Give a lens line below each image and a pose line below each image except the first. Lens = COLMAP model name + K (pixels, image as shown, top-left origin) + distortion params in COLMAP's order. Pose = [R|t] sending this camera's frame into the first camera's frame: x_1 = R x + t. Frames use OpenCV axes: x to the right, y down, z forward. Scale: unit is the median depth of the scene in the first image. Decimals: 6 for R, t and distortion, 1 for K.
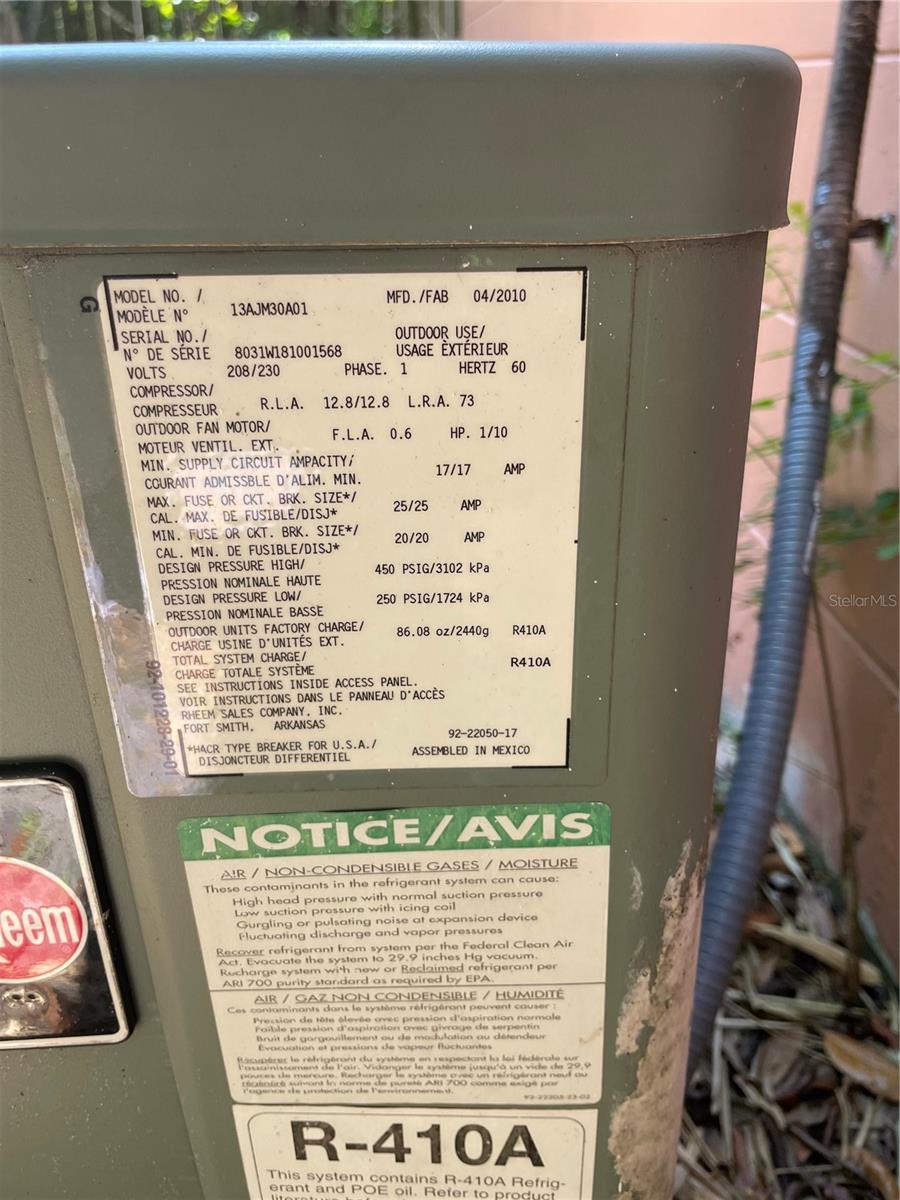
lens RADIAL K [[912.1, 0, 456.0], [0, 912.1, 596.8], [0, 0, 1]] dist [0.053172, -0.023746]
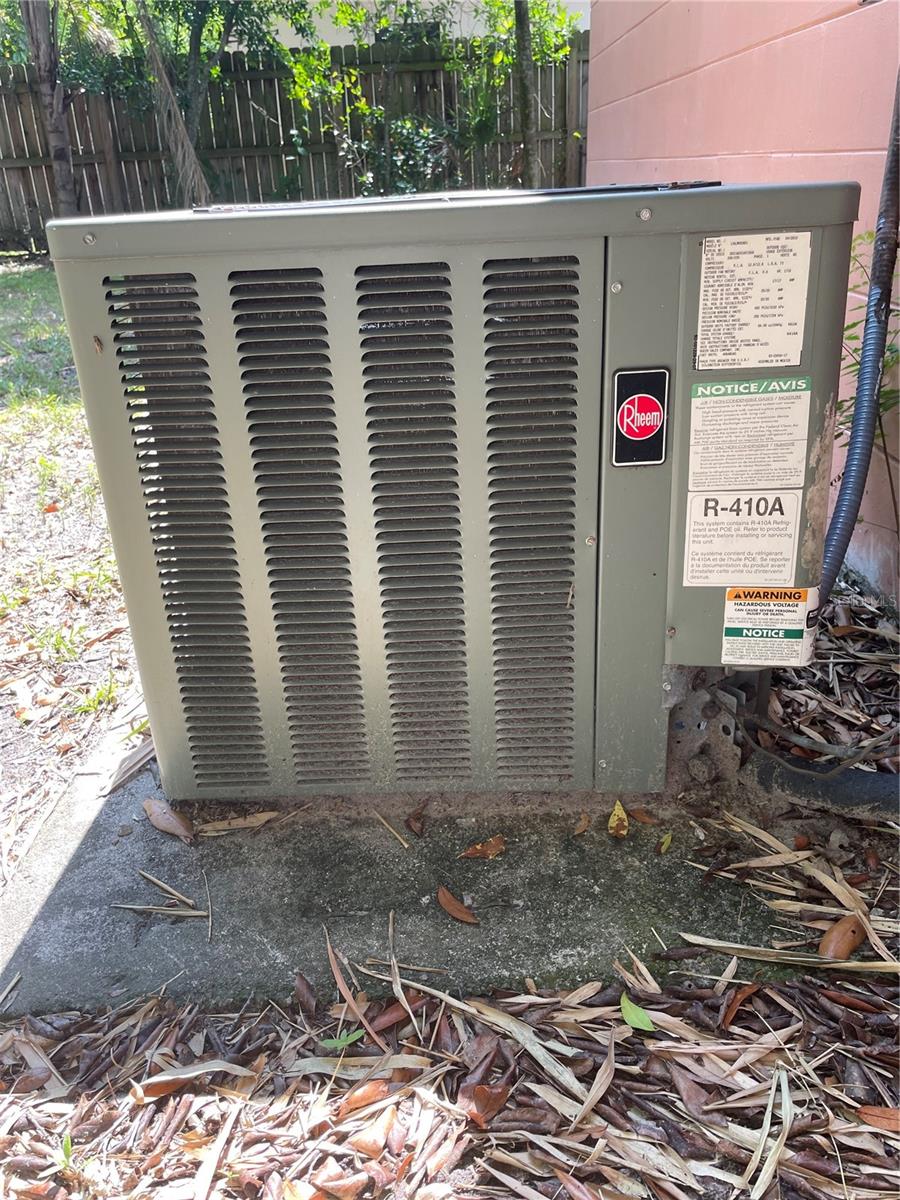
lens RADIAL K [[912.1, 0, 443.2], [0, 912.1, 602.5], [0, 0, 1]] dist [0.053172, -0.023746]
pose [[0.995280, -0.000509, -0.097040, -0.948726], [-0.004793, 0.998508, -0.054402, 1.337576], [0.096923, 0.054611, 0.993793, -2.790987]]
